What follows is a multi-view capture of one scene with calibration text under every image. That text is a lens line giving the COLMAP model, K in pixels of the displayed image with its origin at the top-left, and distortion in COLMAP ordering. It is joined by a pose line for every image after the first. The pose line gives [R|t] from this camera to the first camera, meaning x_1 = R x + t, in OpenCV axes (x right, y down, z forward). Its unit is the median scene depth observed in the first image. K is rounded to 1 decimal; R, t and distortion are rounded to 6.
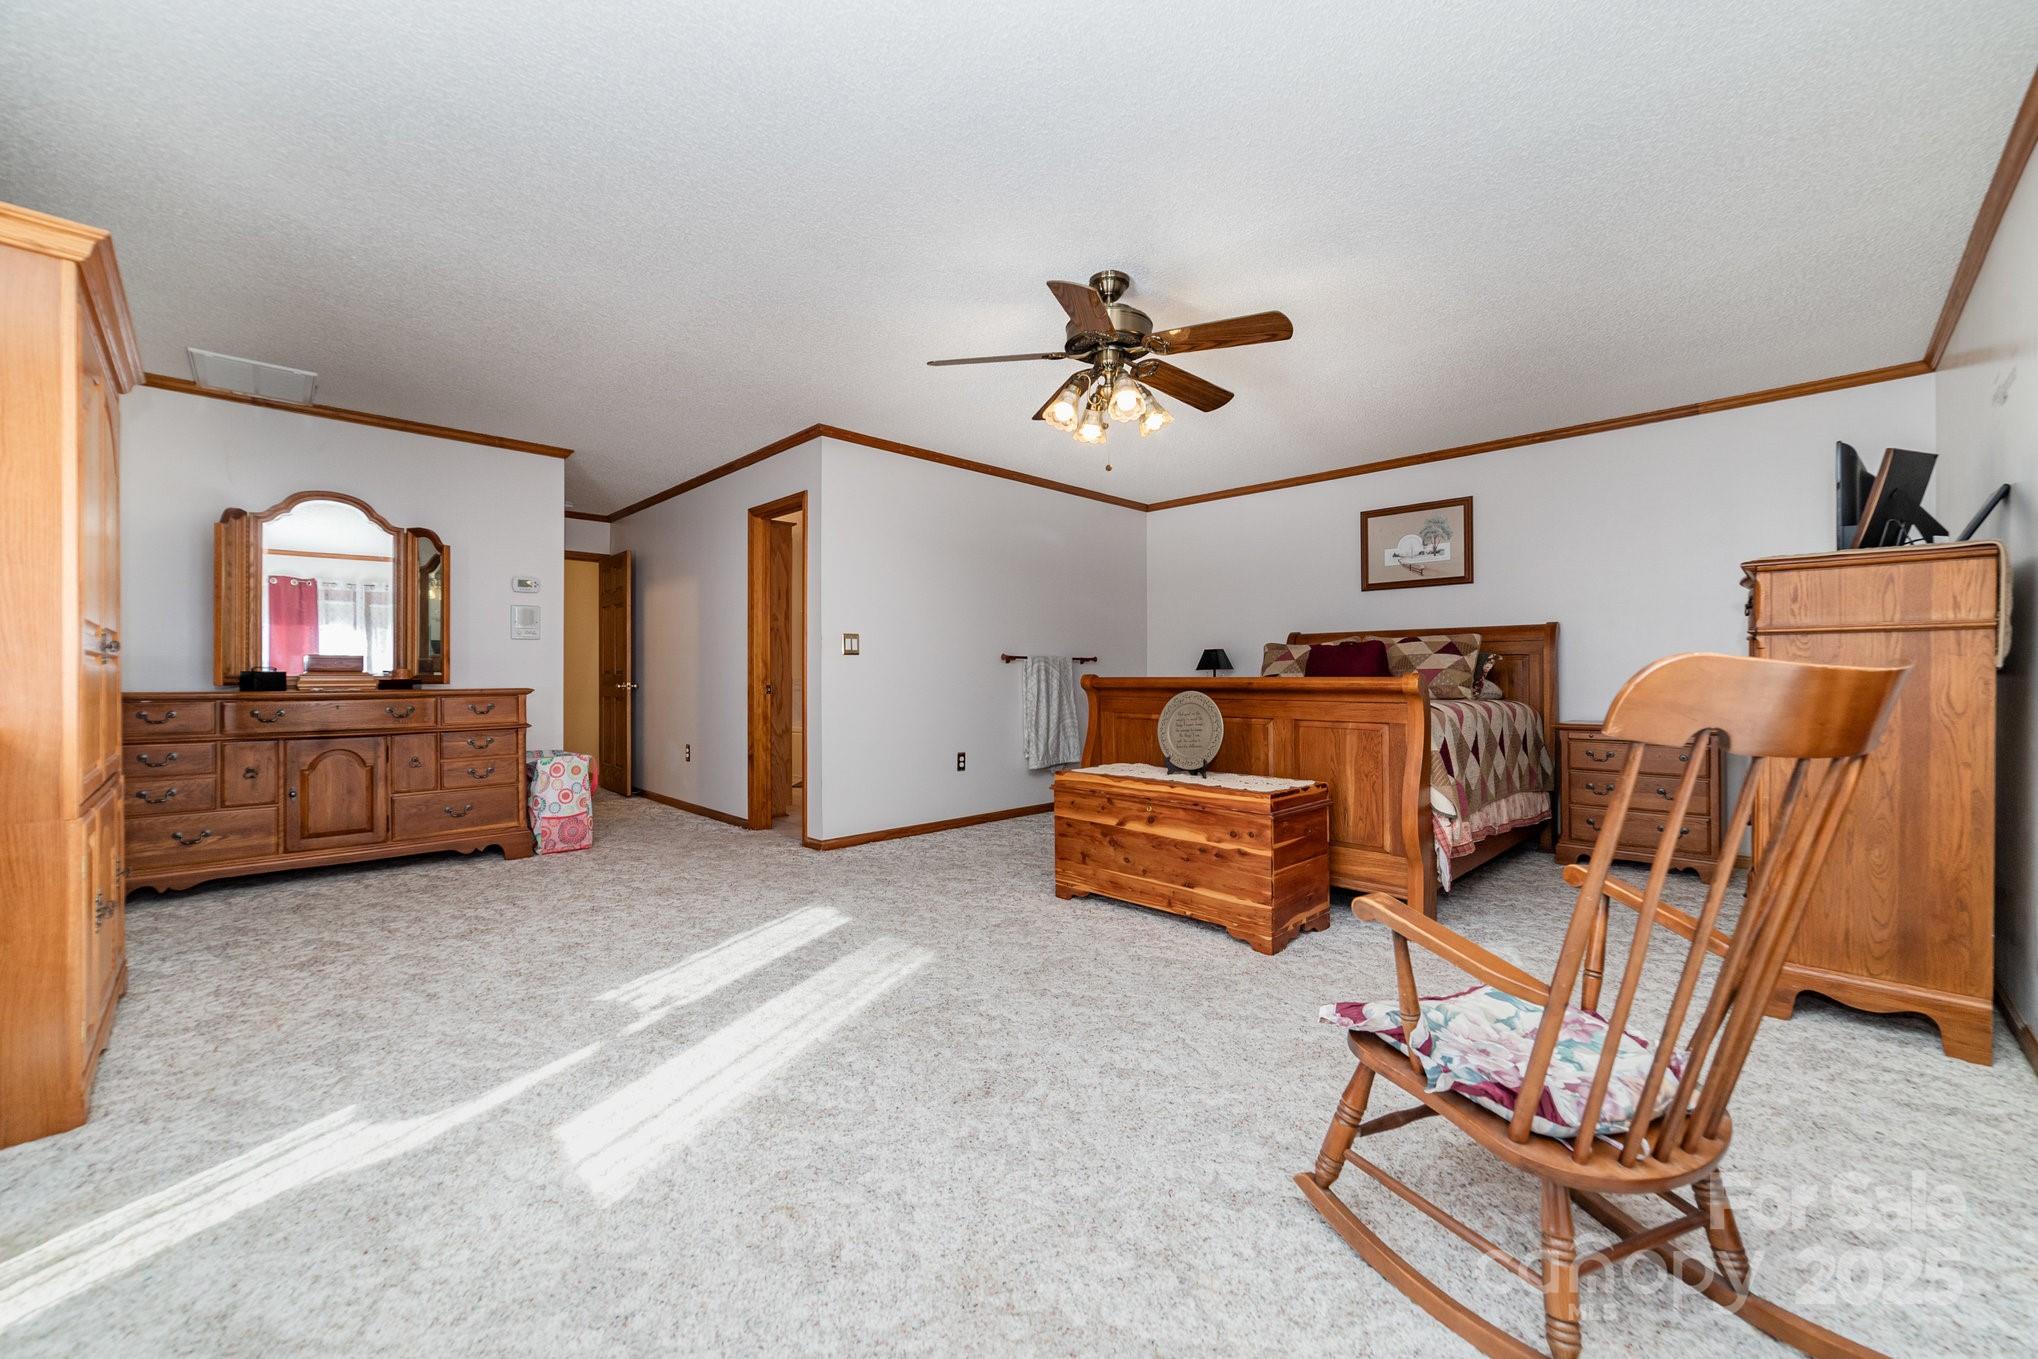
lens RADIAL K [[787.7, 0, 1021.8], [0, 787.7, 680.5], [0, 0, 1]] dist [-0.021261, 0.006080]
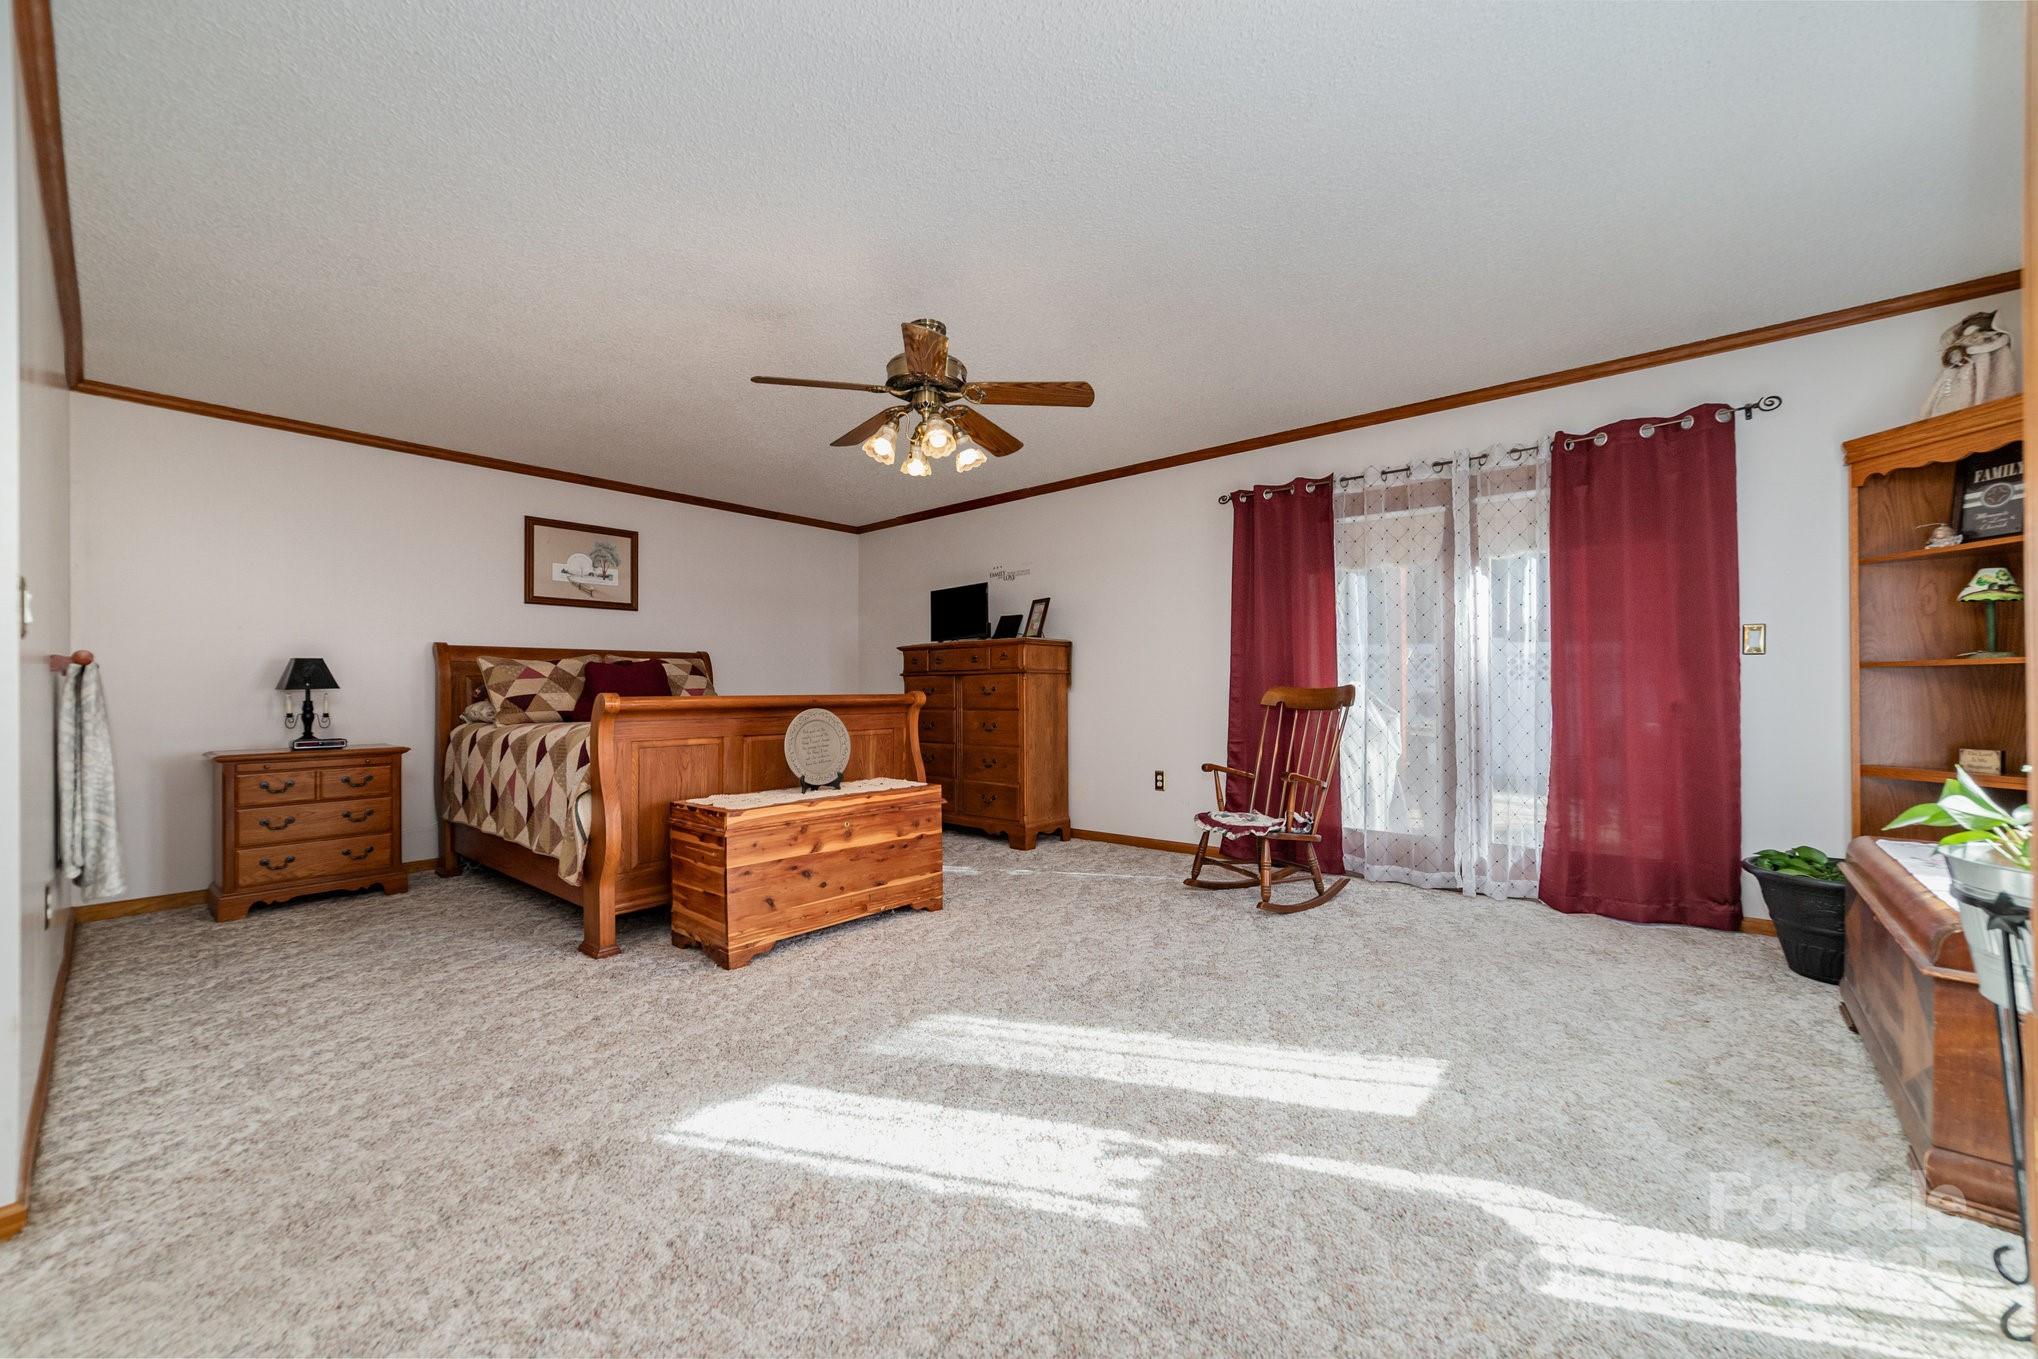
lens RADIAL K [[787.7, 0, 1014.9], [0, 787.7, 681.8], [0, 0, 1]] dist [-0.021261, 0.006080]
pose [[-0.079004, 0.013262, 0.996786, -0.916794], [0.014706, 0.999818, -0.012136, -0.005587], [-0.996766, 0.013700, -0.079184, 0.908806]]
